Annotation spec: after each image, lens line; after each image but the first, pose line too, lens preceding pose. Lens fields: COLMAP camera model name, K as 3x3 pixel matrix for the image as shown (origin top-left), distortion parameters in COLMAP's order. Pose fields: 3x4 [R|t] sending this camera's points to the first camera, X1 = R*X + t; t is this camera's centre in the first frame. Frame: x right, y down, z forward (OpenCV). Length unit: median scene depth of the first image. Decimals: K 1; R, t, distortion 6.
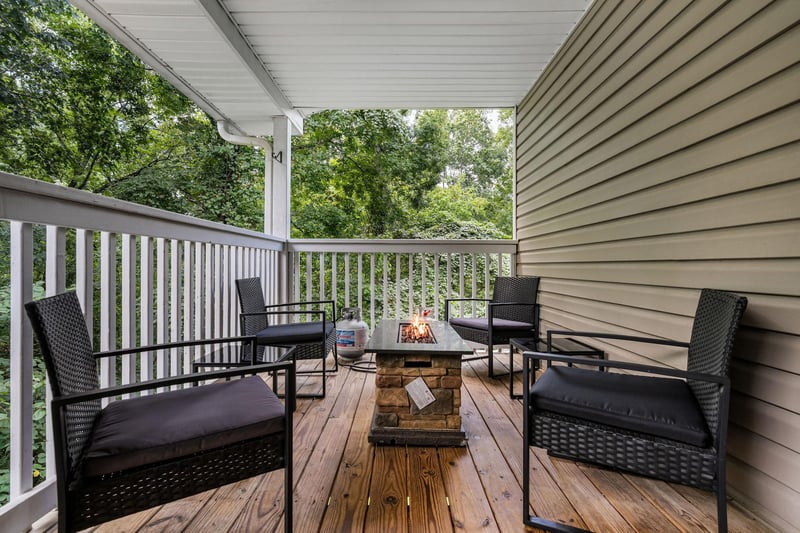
lens RADIAL K [[408.4, 0, 385.8], [0, 408.4, 269.5], [0, 0, 1]] dist [-0.002735, 0.000333]
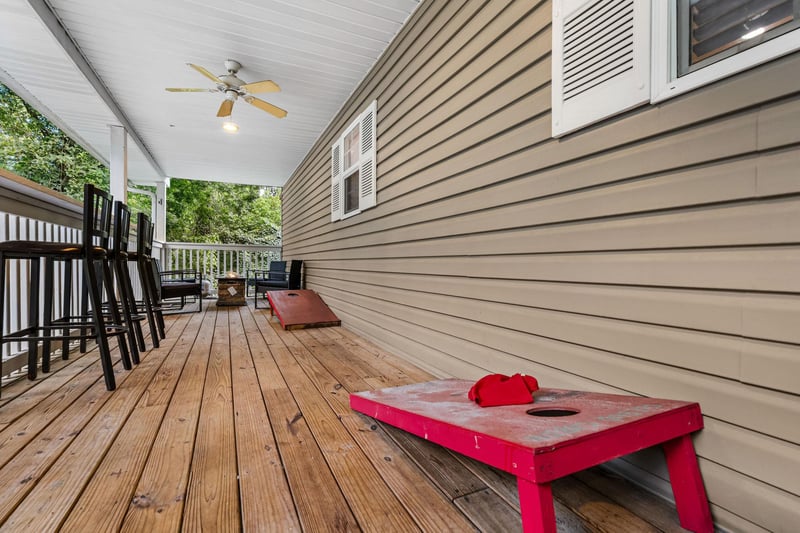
lens RADIAL K [[408.4, 0, 406.3], [0, 408.4, 268.6], [0, 0, 1]] dist [-0.002735, 0.000333]
pose [[0.899588, 0.000608, 0.436740, -0.057025], [-0.000711, 1.000000, 0.000073, 0.064957], [-0.436740, -0.000376, 0.899588, -1.573971]]
